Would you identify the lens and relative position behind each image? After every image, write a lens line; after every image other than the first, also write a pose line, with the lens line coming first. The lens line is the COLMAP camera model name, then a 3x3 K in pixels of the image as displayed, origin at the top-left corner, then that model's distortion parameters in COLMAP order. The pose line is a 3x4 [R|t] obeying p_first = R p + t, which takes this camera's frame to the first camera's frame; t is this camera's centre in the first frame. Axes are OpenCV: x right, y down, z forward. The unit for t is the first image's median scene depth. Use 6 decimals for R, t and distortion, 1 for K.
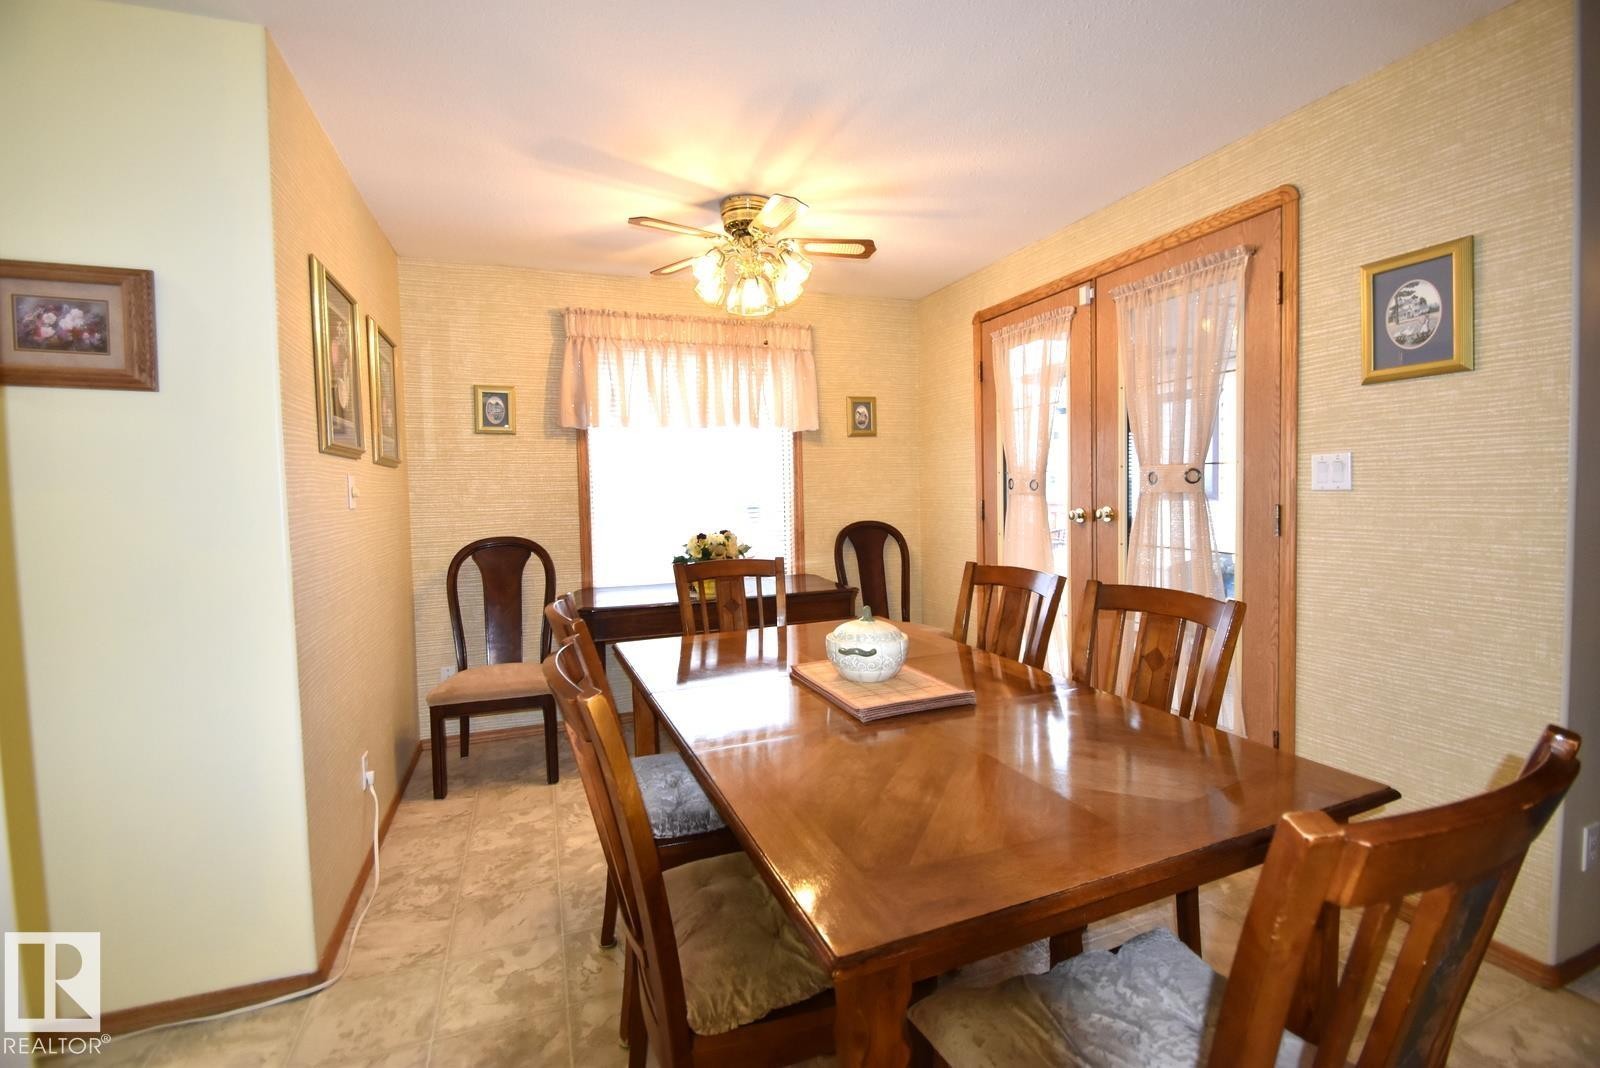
lens RADIAL K [[694.0, 0, 810.9], [0, 694.0, 527.5], [0, 0, 1]] dist [-0.008571, -0.003787]
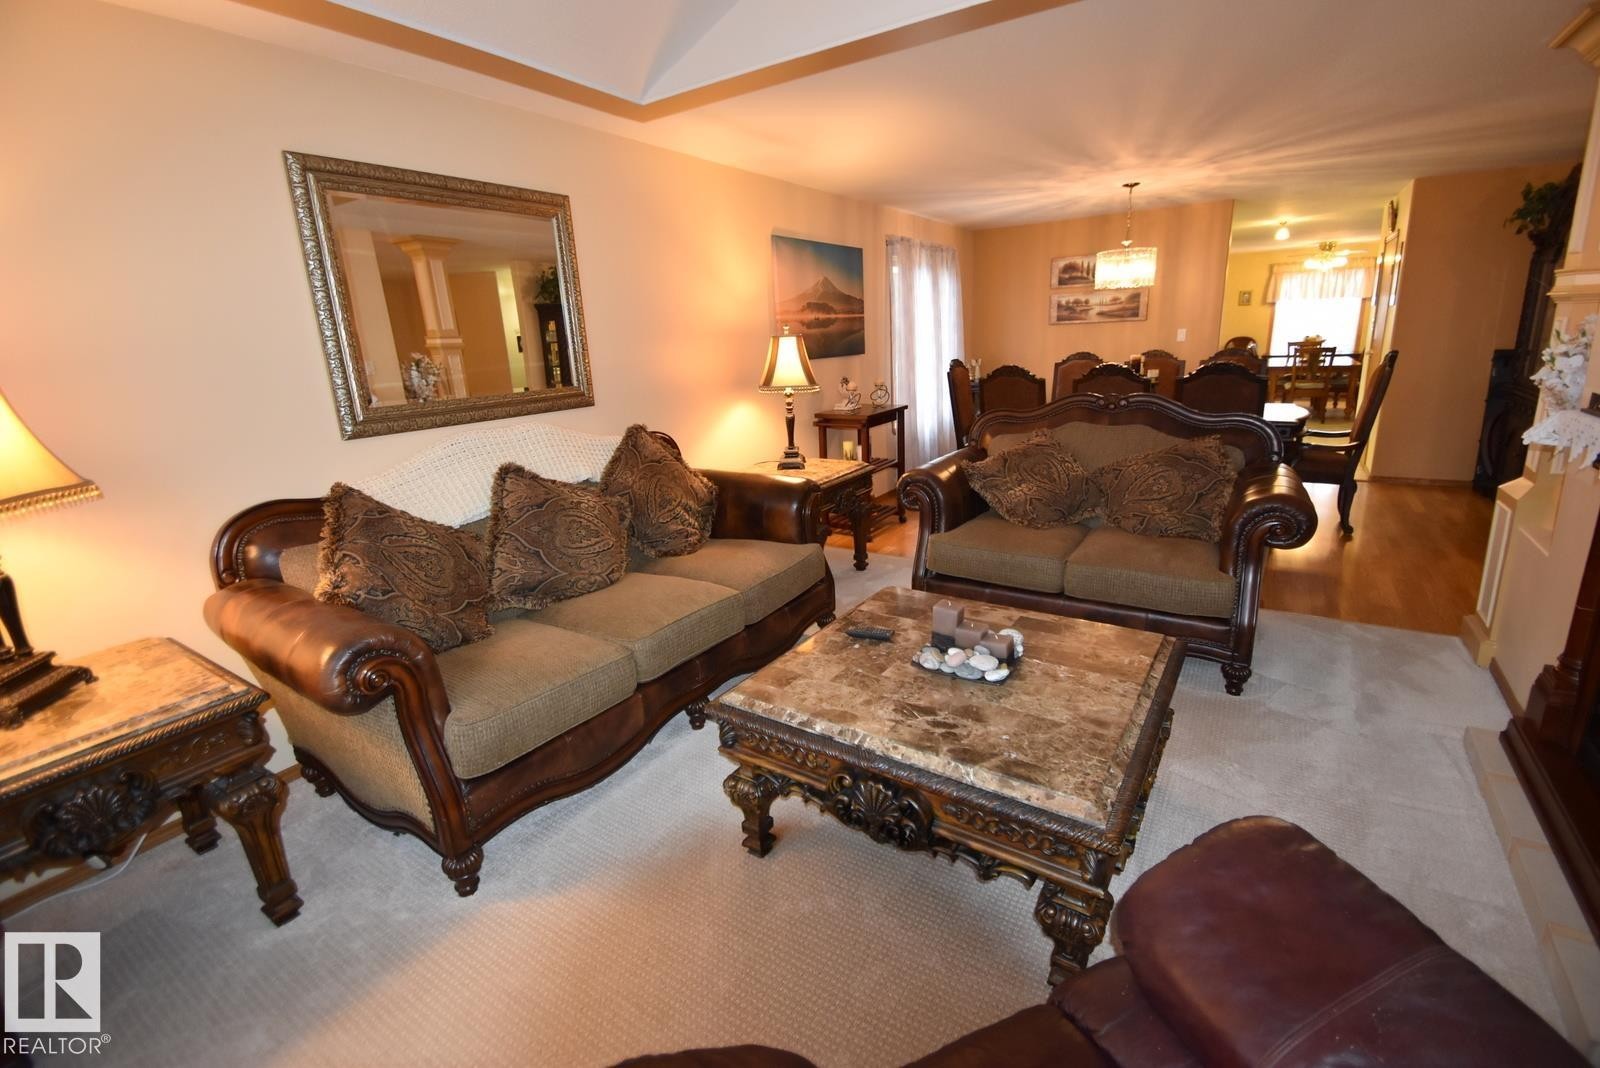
lens RADIAL K [[694.0, 0, 800.9], [0, 694.0, 520.5], [0, 0, 1]] dist [-0.008571, -0.003787]
pose [[0.568494, 0.207594, -0.796065, 1.181190], [0.015585, 0.964748, 0.262713, -0.041893], [0.822540, -0.161757, 0.545219, -2.715709]]
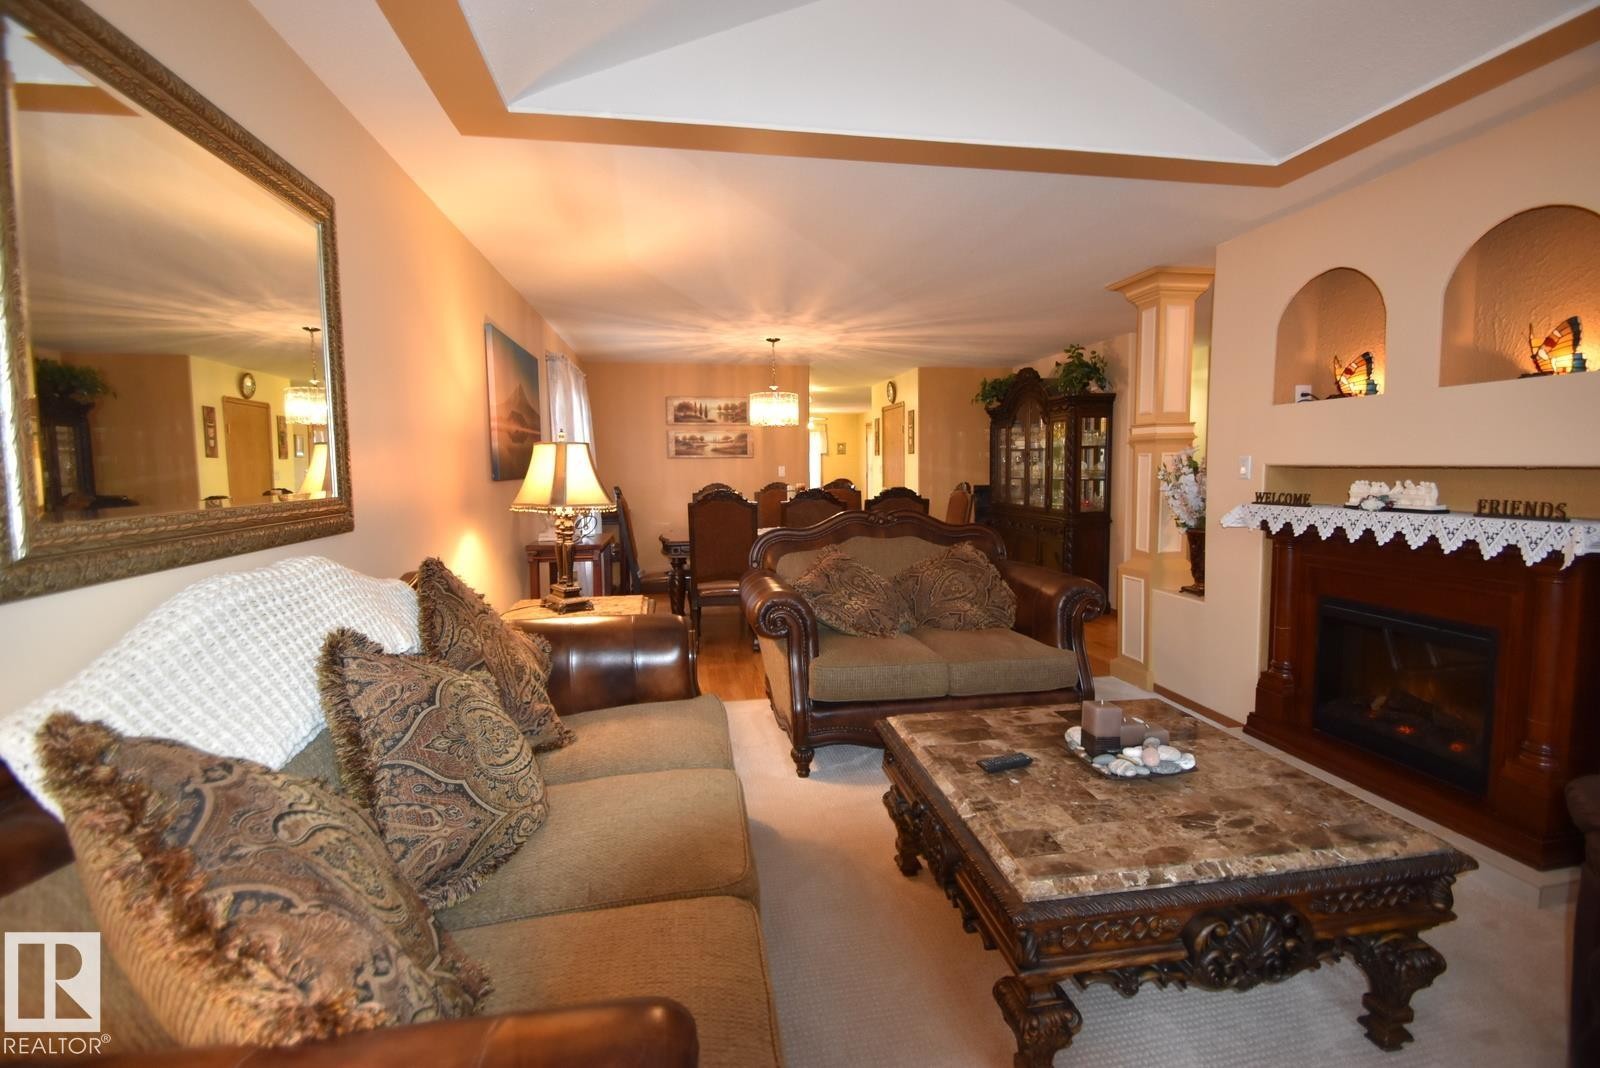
lens RADIAL K [[694.0, 0, 794.3], [0, 694.0, 523.0], [0, 0, 1]] dist [-0.008571, -0.003787]
pose [[0.974879, 0.030645, -0.220615, 0.720741], [-0.016890, 0.997809, 0.063964, 0.001528], [0.222092, -0.058631, 0.973261, -2.876010]]
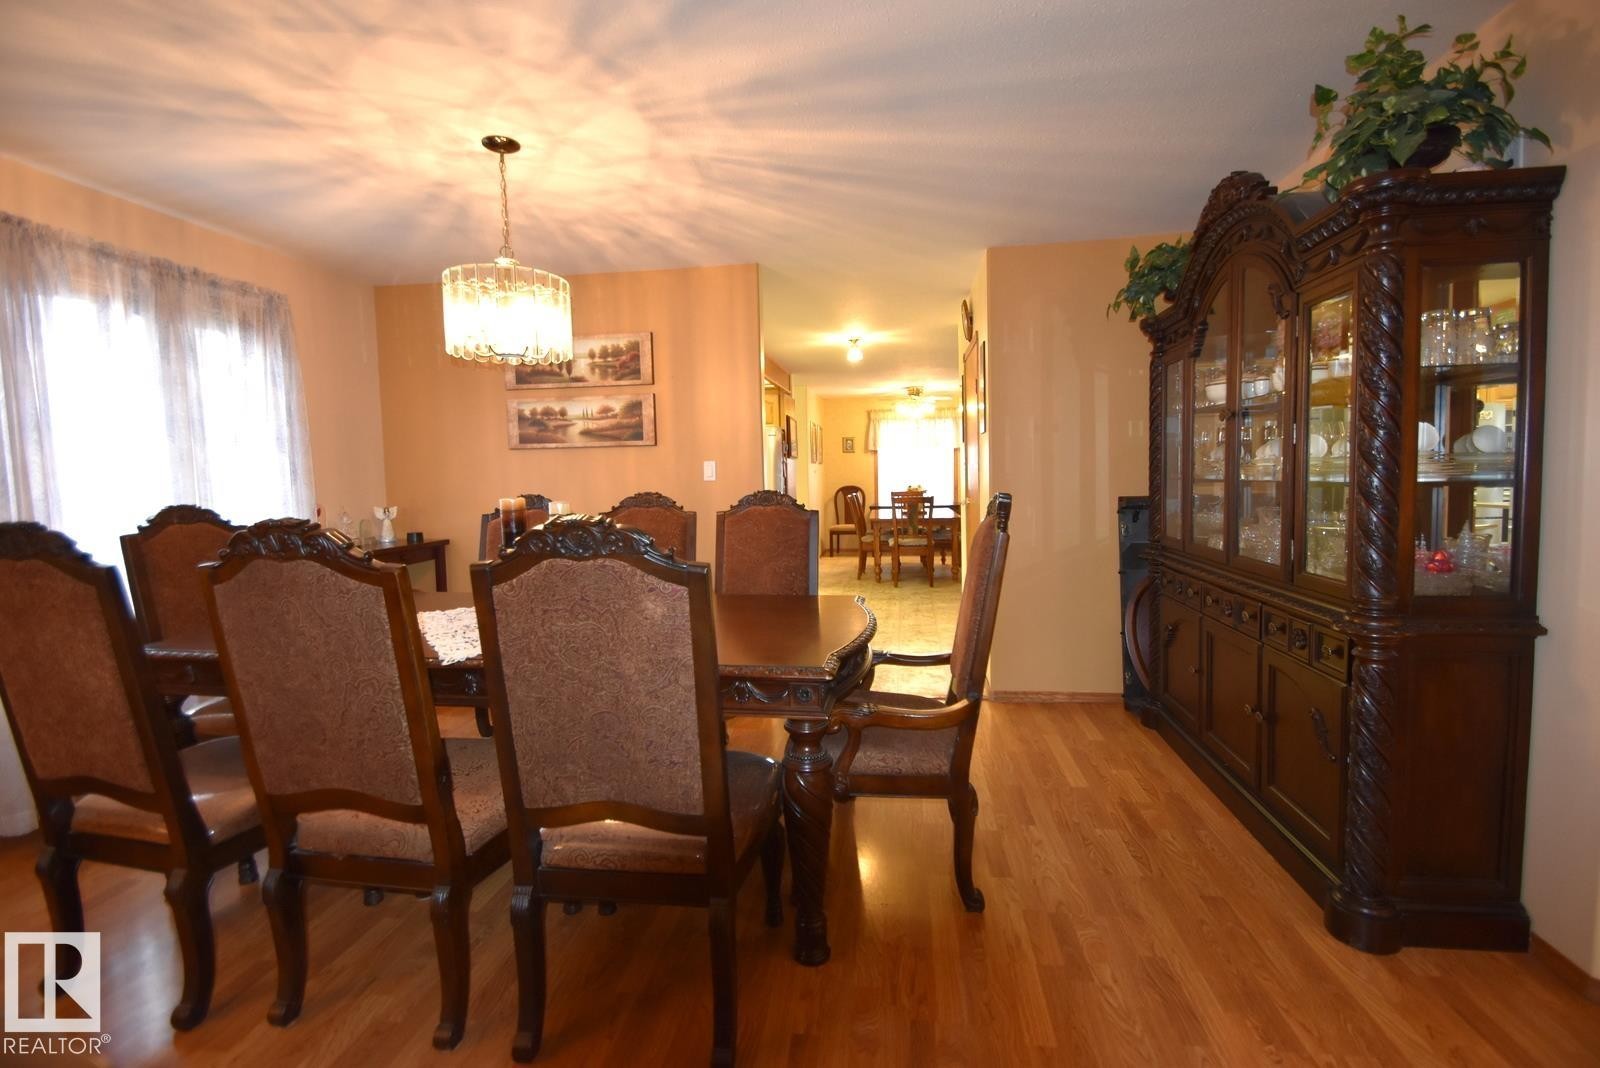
lens RADIAL K [[694.0, 0, 800.1], [0, 694.0, 514.1], [0, 0, 1]] dist [-0.008571, -0.003787]
pose [[0.863747, 0.034331, -0.502755, 0.892412], [-0.012769, 0.998847, 0.046269, -0.003641], [0.503764, -0.033545, 0.863190, -1.730726]]
